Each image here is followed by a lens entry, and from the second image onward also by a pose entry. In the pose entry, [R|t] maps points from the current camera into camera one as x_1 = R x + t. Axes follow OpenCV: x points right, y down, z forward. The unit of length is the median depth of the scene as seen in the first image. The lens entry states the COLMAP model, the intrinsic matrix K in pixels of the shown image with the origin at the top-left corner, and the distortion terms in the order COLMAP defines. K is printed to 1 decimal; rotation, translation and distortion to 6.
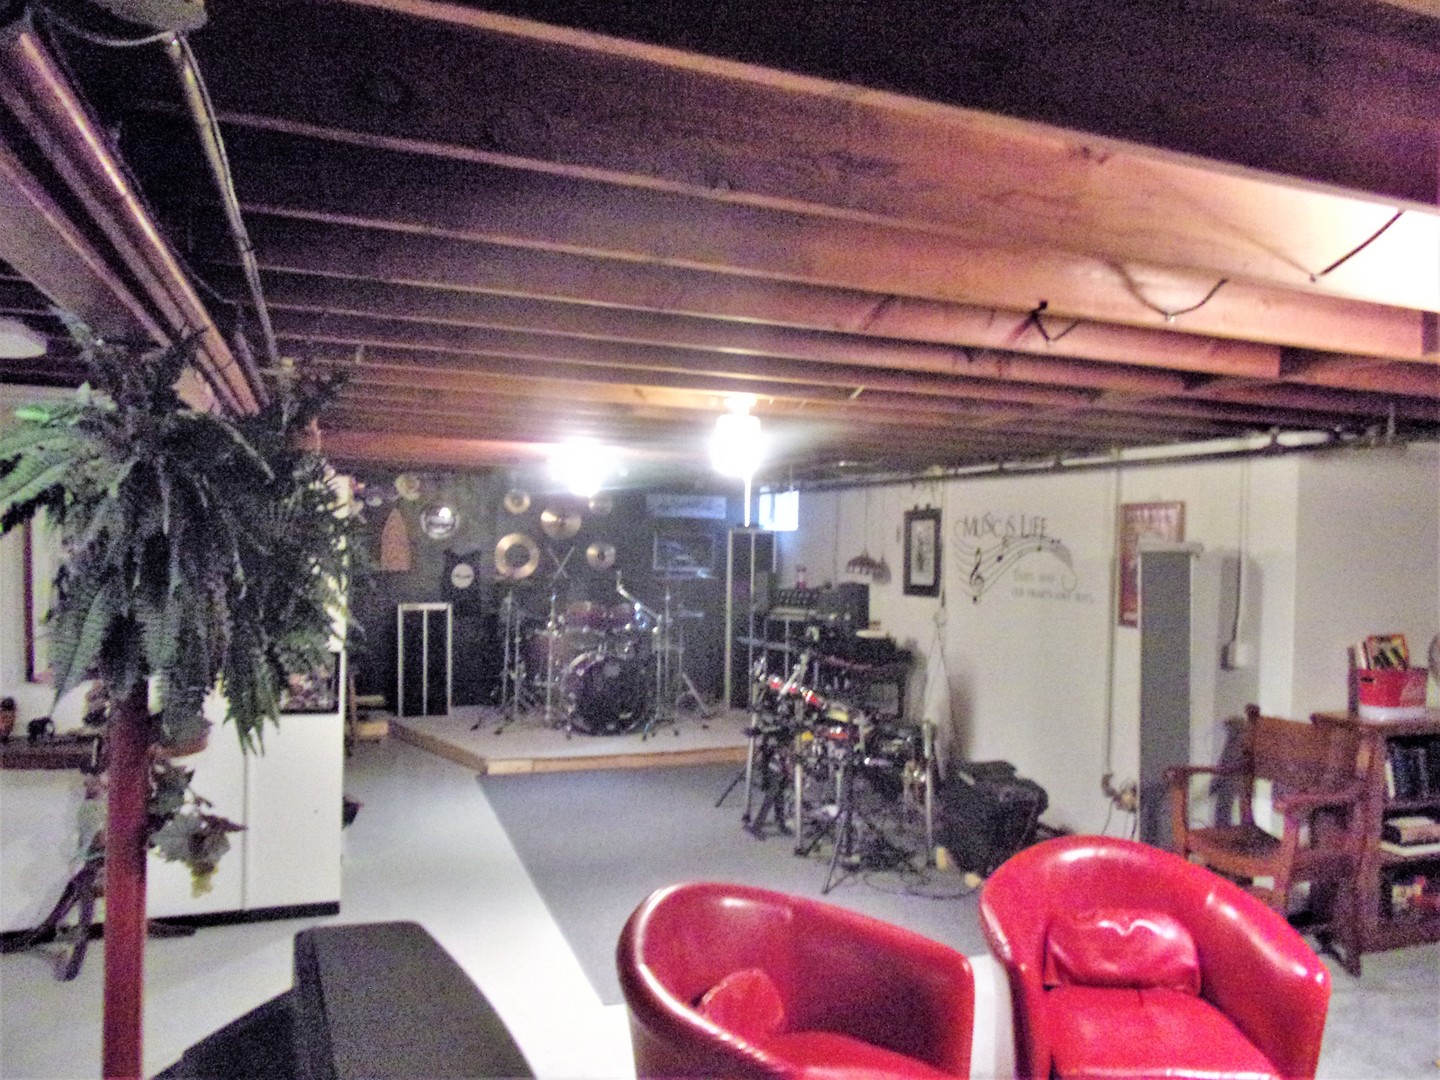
lens RADIAL K [[1051.1, 0, 730.5], [0, 1051.1, 546.0], [0, 0, 1]] dist [-0.023612, 0.007113]
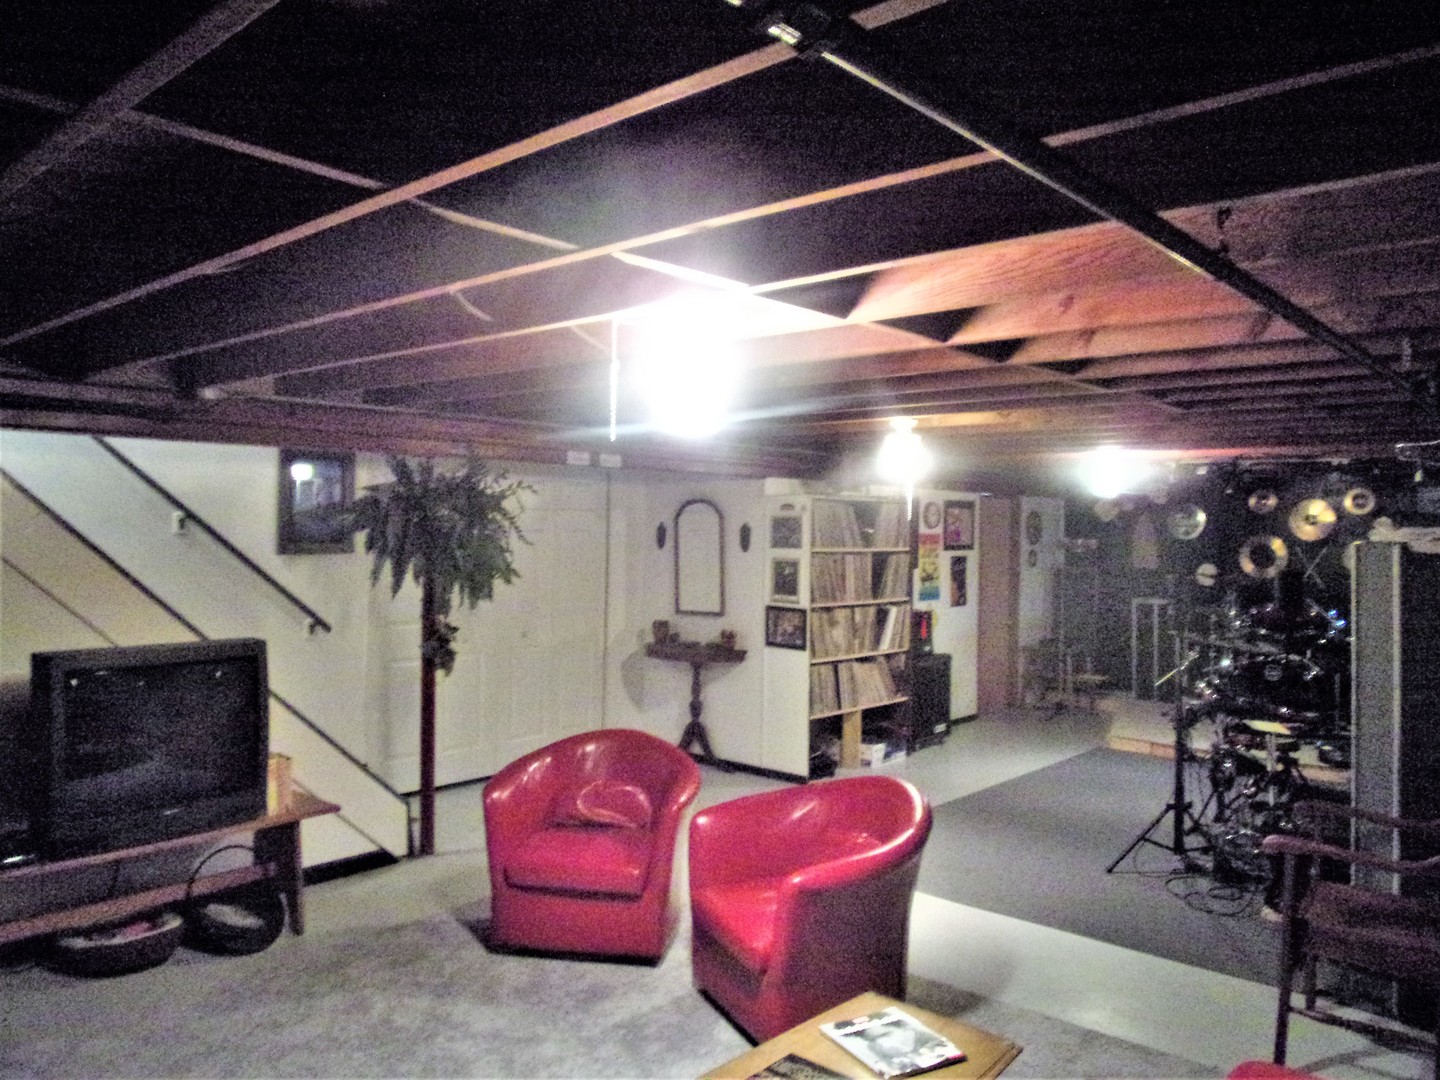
lens RADIAL K [[1051.1, 0, 730.5], [0, 1051.1, 546.0], [0, 0, 1]] dist [-0.023612, 0.007113]
pose [[0.455946, -0.000787, -0.890007, 0.908938], [-0.006579, 0.999969, -0.004255, 0.014883], [0.889983, 0.007795, 0.455927, 0.200204]]
